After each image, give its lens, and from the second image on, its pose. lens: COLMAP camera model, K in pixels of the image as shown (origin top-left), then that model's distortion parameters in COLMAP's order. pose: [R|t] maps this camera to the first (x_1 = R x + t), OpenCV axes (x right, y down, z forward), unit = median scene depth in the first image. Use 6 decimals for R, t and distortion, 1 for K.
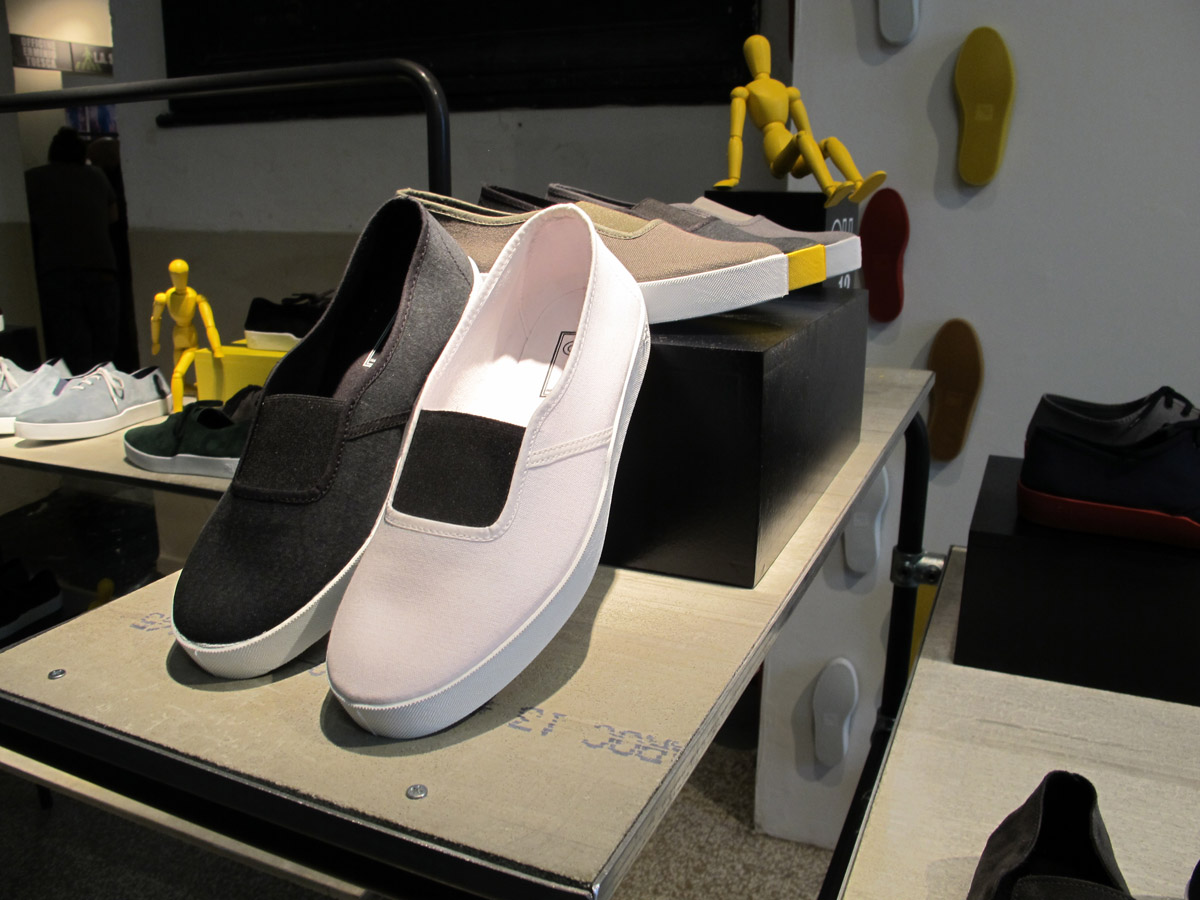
lens RADIAL K [[998.7, 0, 598.8], [0, 998.7, 447.1], [0, 0, 1]] dist [-0.124546, 0.065662]
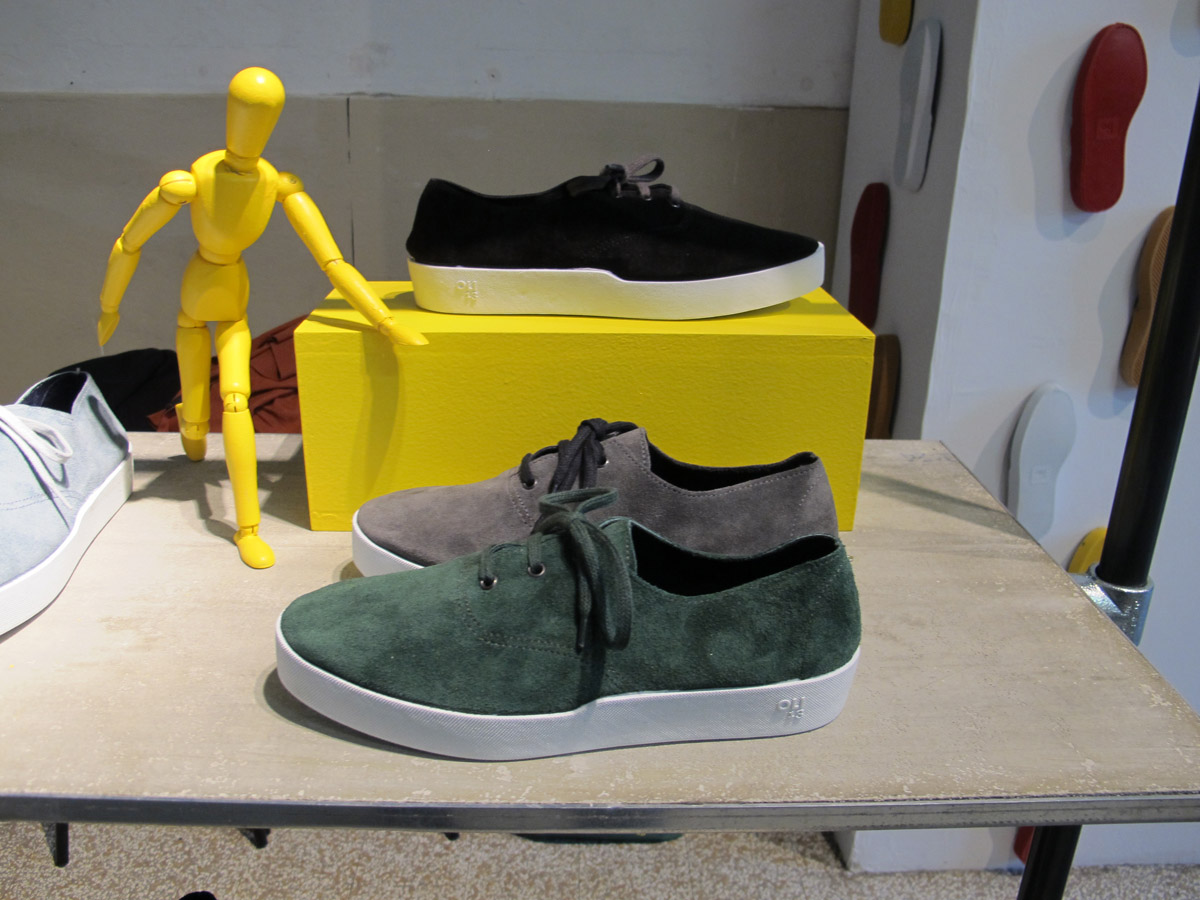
lens RADIAL K [[998.7, 0, 593.2], [0, 998.7, 449.4], [0, 0, 1]] dist [-0.124546, 0.065662]
pose [[0.906875, -0.126780, 0.401877, -0.457579], [0.083779, 0.988876, 0.122904, -0.088636], [-0.412988, -0.077789, 0.907408, 0.613367]]
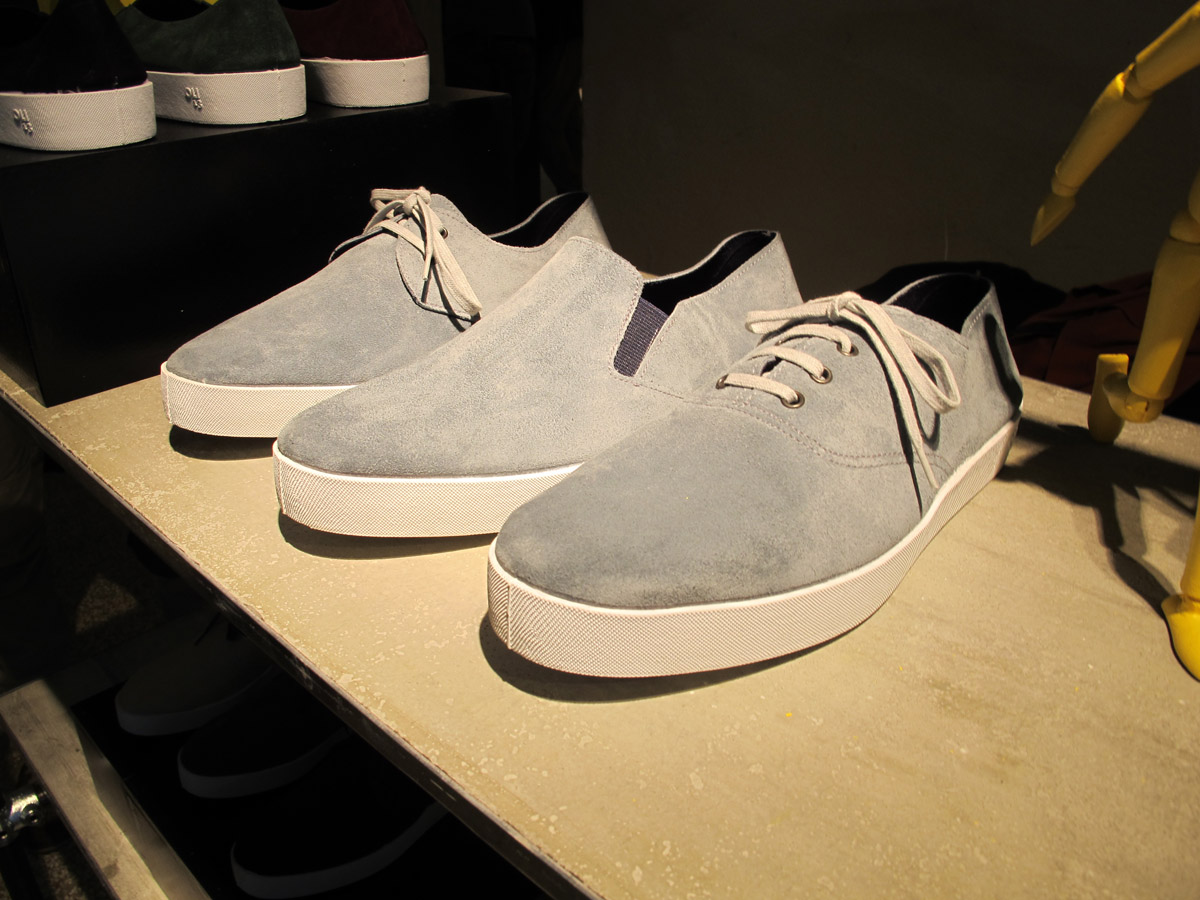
lens RADIAL K [[998.7, 0, 602.3], [0, 998.7, 447.5], [0, 0, 1]] dist [-0.124546, 0.065662]
pose [[0.936518, 0.153515, -0.315226, -0.491106], [-0.091733, 0.975018, 0.202300, -0.087846], [0.338407, -0.160541, 0.927204, 0.767009]]
